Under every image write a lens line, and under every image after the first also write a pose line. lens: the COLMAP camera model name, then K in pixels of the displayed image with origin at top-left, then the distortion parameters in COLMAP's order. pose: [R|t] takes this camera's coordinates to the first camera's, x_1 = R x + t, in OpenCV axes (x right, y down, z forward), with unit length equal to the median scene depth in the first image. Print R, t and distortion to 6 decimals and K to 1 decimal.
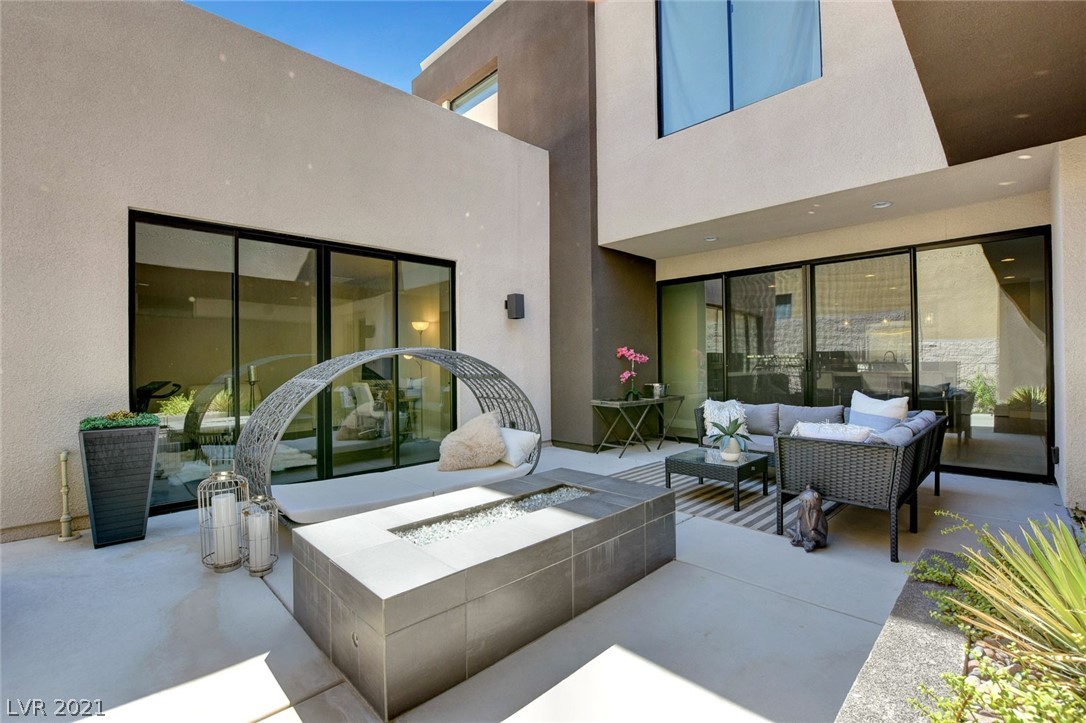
lens RADIAL K [[488.1, 0, 553.9], [0, 488.1, 361.2], [0, 0, 1]] dist [-0.029825, 0.000393]
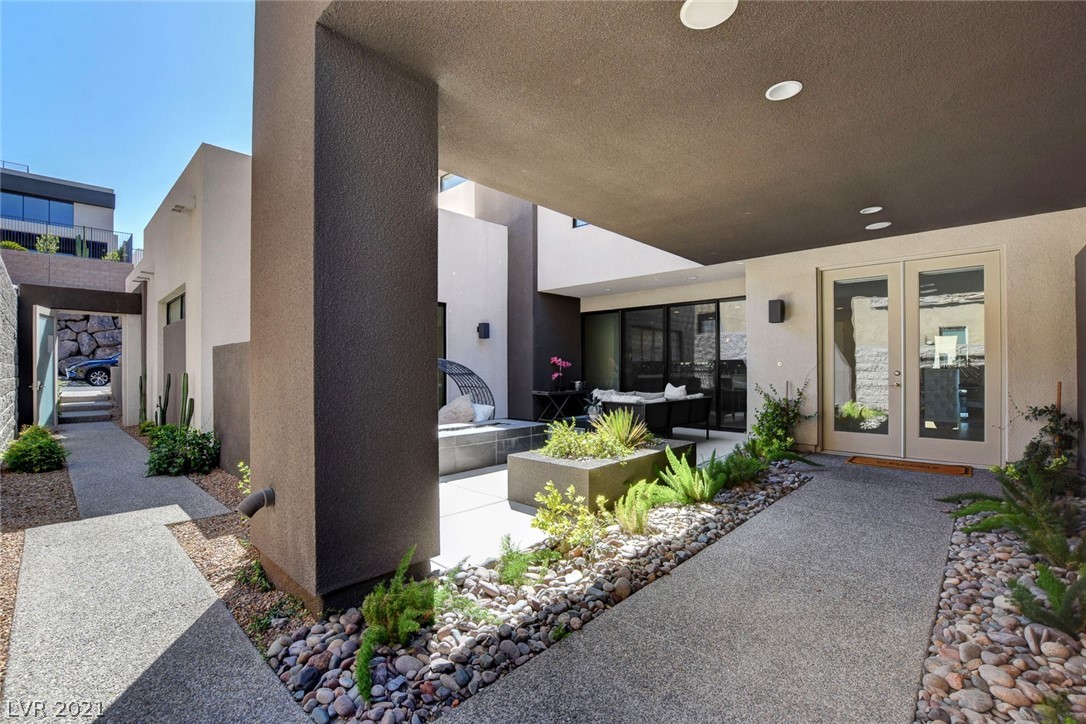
lens RADIAL K [[488.1, 0, 553.9], [0, 488.1, 361.7], [0, 0, 1]] dist [-0.029825, 0.000393]
pose [[0.999201, 0.006848, 0.039380, 0.081079], [-0.006424, 0.999920, -0.010880, 0.002613], [-0.039452, 0.010618, 0.999165, -0.546621]]
